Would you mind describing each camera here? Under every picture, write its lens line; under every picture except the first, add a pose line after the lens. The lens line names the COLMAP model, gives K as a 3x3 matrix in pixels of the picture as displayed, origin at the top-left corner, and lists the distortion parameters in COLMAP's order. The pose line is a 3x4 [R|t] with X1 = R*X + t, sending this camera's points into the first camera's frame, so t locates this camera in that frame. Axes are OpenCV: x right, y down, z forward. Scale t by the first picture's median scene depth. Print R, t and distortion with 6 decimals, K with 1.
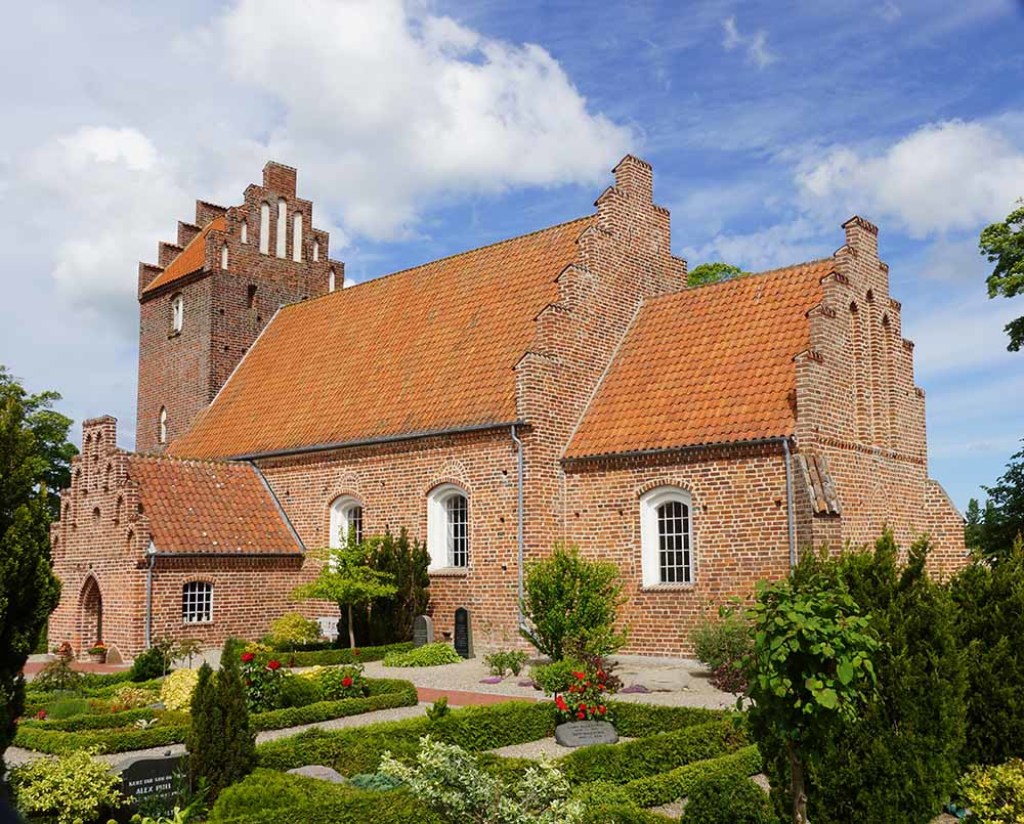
lens RADIAL K [[990.2, 0, 551.1], [0, 990.2, 414.9], [0, 0, 1]] dist [-0.023867, 0.000000]
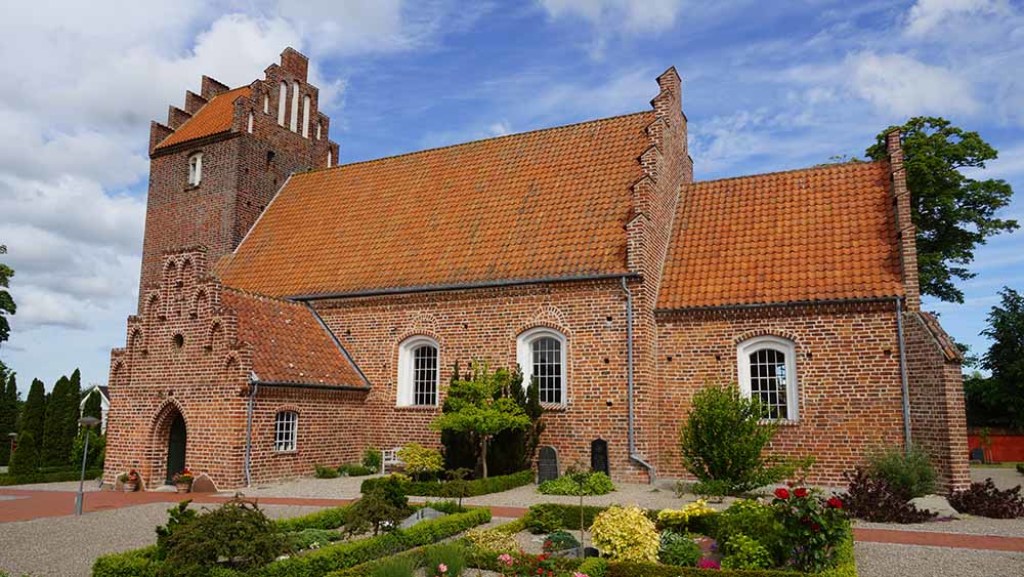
lens RADIAL K [[689.7, 0, 514.0], [0, 689.7, 292.2], [0, 0, 1]] dist [-0.020800, 0.009626]
pose [[0.965669, 0.065425, 0.251404, -0.315617], [-0.059506, 0.997744, -0.031082, 0.053331], [-0.252870, 0.015055, 0.967383, 0.243964]]
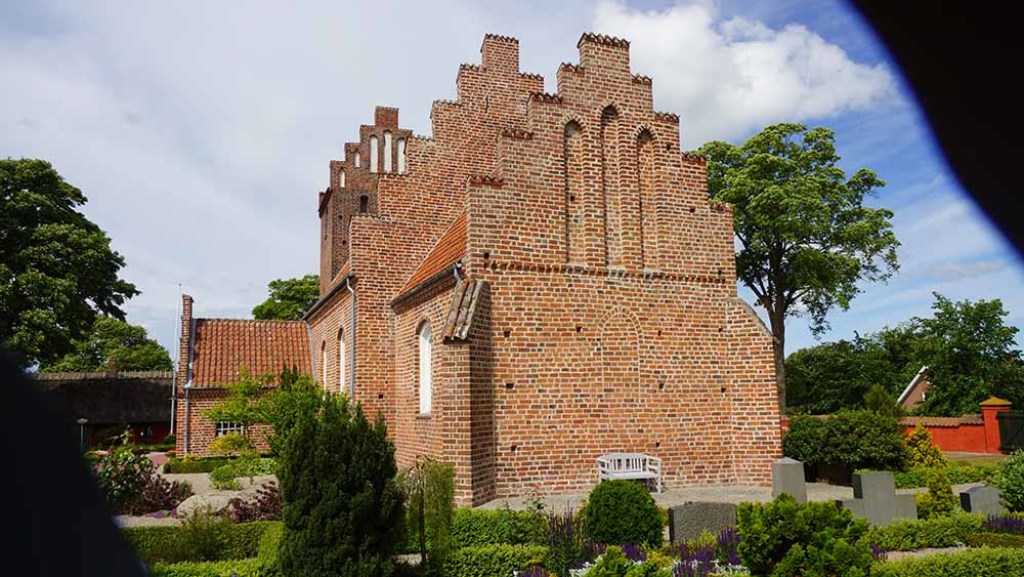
lens RADIAL K [[689.7, 0, 516.7], [0, 689.7, 291.8], [0, 0, 1]] dist [-0.020800, 0.009626]
pose [[0.891241, -0.073879, -0.447471, 0.456882], [0.076832, 0.996977, -0.011576, 0.047151], [0.446974, -0.024063, 0.894223, 0.307552]]
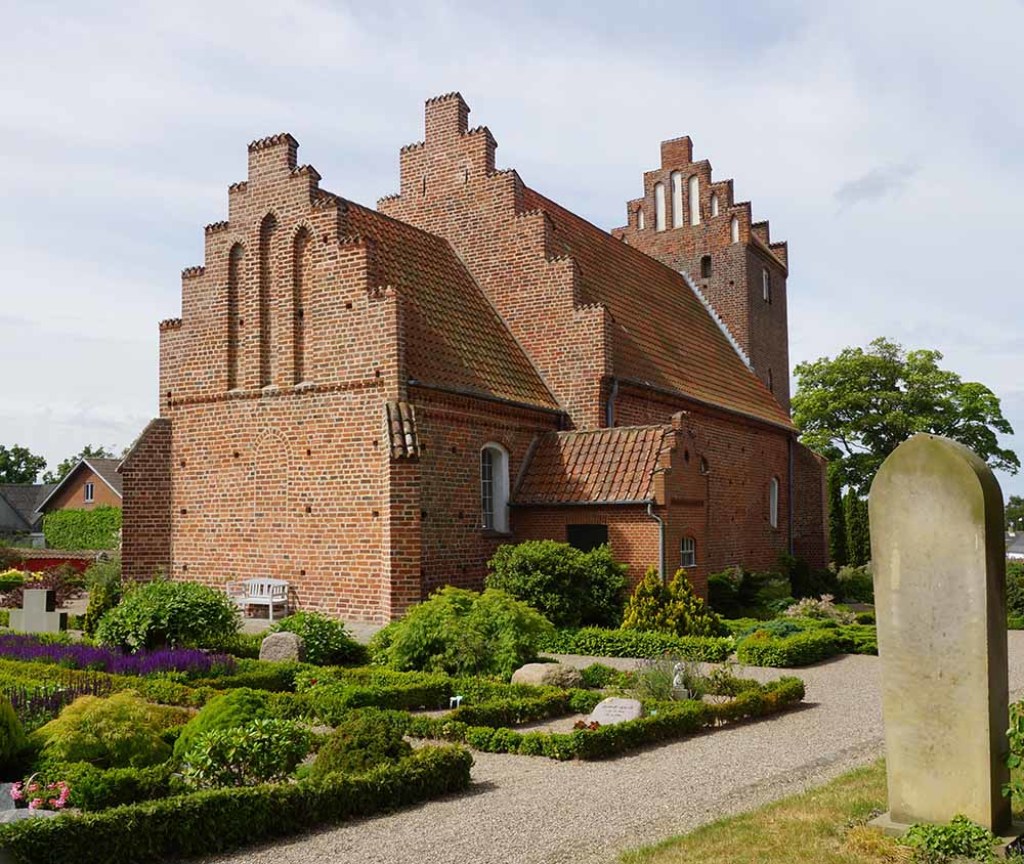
lens RADIAL K [[1032.8, 0, 549.9], [0, 1032.8, 438.6], [0, 0, 1]] dist [-0.016940, 0.000000]
pose [[0.205966, -0.083078, -0.975026, 1.105174], [0.157521, 0.986210, -0.050756, 0.141873], [0.965798, -0.143133, 0.216213, 0.878947]]
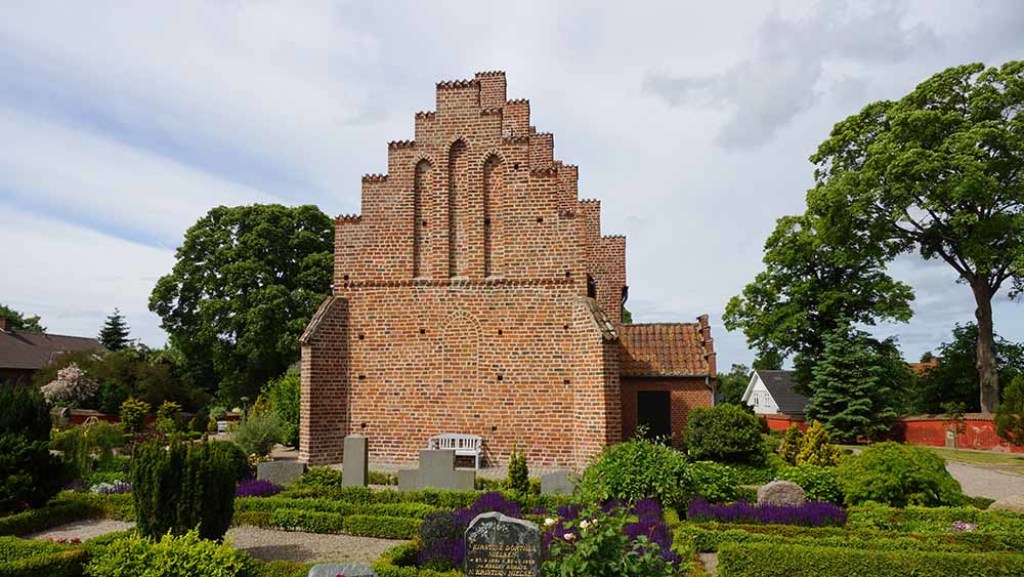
lens RADIAL K [[689.7, 0, 512.9], [0, 689.7, 290.9], [0, 0, 1]] dist [-0.020800, 0.009626]
pose [[0.572053, -0.110375, -0.812756, 0.849763], [0.122909, 0.991251, -0.048106, 0.077984], [0.810955, -0.072376, 0.580615, 0.501563]]
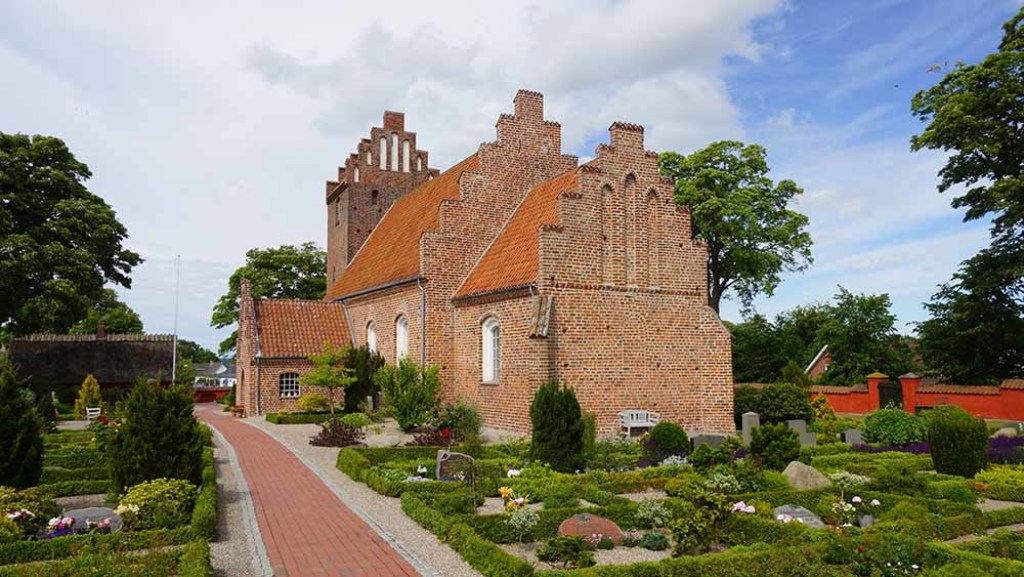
lens RADIAL K [[689.7, 0, 517.5], [0, 689.7, 290.9], [0, 0, 1]] dist [-0.020800, 0.009626]
pose [[0.935399, -0.027200, -0.352547, 0.442754], [0.047208, 0.997718, 0.048279, -0.013783], [0.350430, -0.061804, 0.934548, 0.020057]]
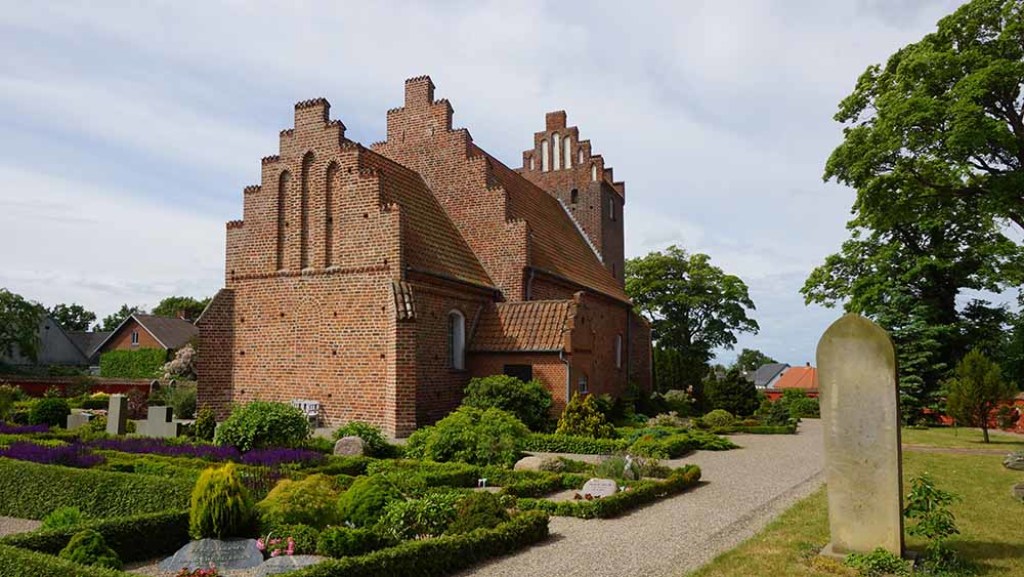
lens RADIAL K [[689.7, 0, 515.2], [0, 689.7, 294.0], [0, 0, 1]] dist [-0.020800, 0.009626]
pose [[0.309089, -0.095375, -0.946239, 1.097709], [0.143684, 0.988221, -0.052673, 0.131091], [0.940116, -0.119679, 0.319152, 0.816087]]
